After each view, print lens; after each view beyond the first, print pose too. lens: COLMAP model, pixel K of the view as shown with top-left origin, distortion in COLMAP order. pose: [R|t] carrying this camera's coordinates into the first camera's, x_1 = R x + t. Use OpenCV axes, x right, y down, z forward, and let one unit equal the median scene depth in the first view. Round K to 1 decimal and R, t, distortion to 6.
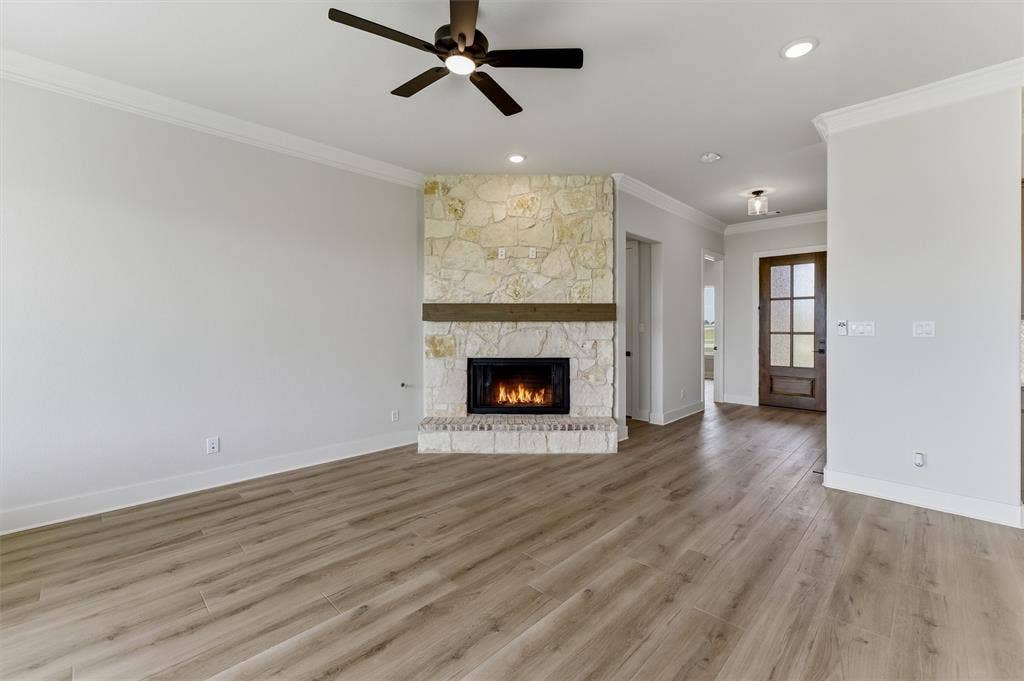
lens RADIAL K [[442.2, 0, 511.1], [0, 442.2, 324.4], [0, 0, 1]] dist [-0.000322, -0.000129]
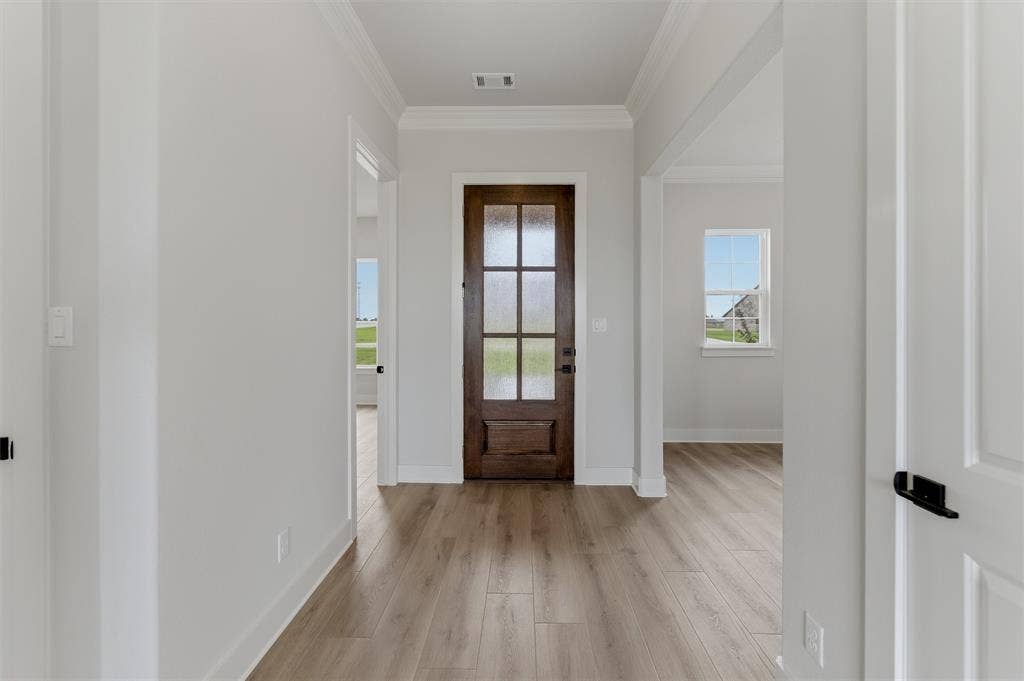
lens RADIAL K [[442.2, 0, 511.1], [0, 442.2, 324.4], [0, 0, 1]] dist [-0.000322, -0.000129]
pose [[0.740215, -0.002308, 0.672366, 0.274666], [-0.001416, 0.999987, 0.004992, 0.003952], [-0.672368, -0.004648, 0.740202, 0.615700]]
